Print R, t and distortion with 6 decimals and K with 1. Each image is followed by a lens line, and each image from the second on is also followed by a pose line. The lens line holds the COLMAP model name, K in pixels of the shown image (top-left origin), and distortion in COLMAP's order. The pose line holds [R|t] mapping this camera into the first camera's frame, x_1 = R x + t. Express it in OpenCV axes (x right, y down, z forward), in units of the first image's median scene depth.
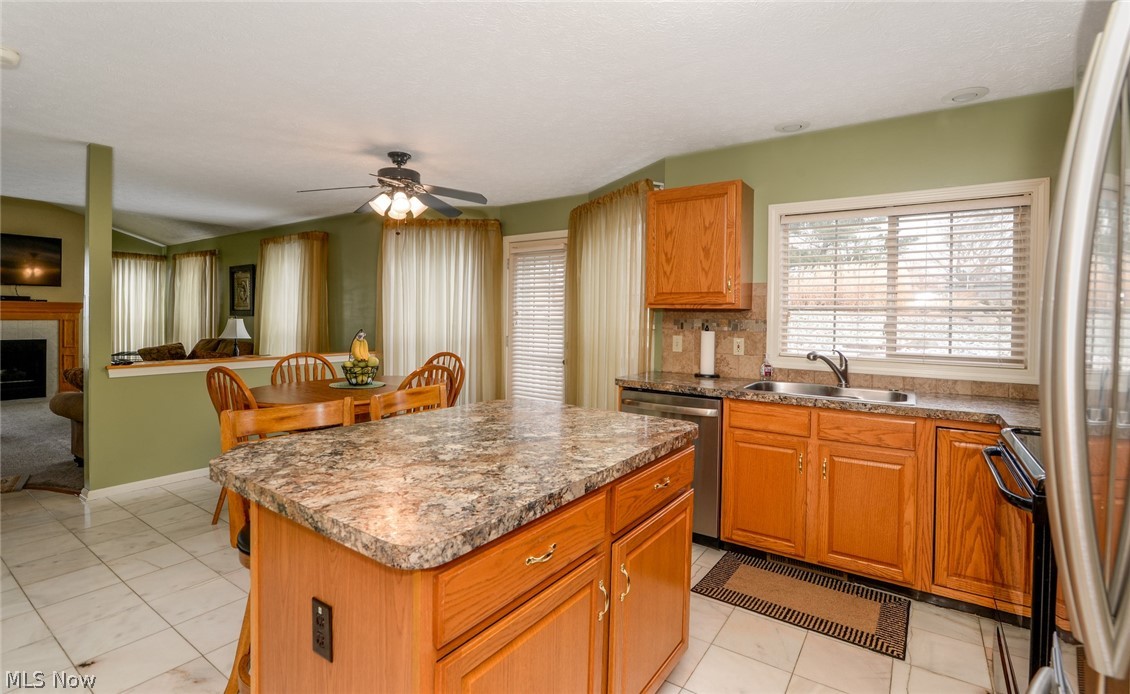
lens RADIAL K [[518.9, 0, 565.5], [0, 518.9, 321.5], [0, 0, 1]] dist [-0.015338, 0.000028]
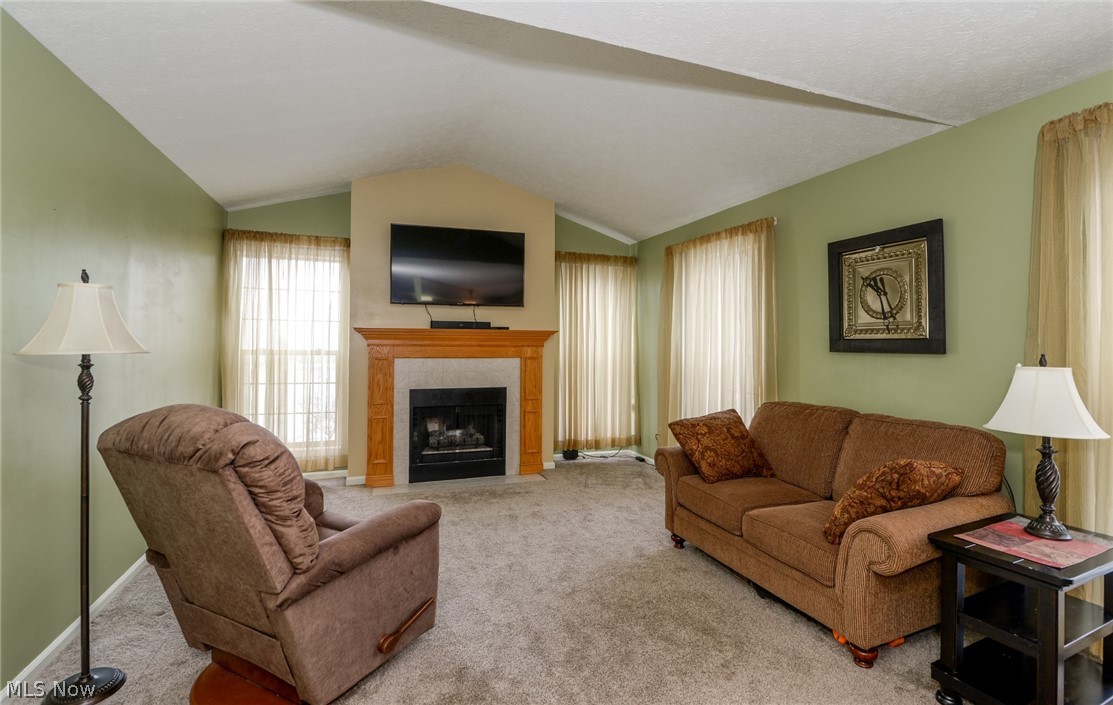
lens RADIAL K [[508.8, 0, 558.3], [0, 508.8, 338.0], [0, 0, 1]] dist [0.000405, 0.000050]
pose [[0.822208, -0.011333, -0.569075, -1.328466], [-0.002408, 0.999724, -0.023388, -0.029975], [0.569182, 0.020600, 0.821953, 1.123838]]
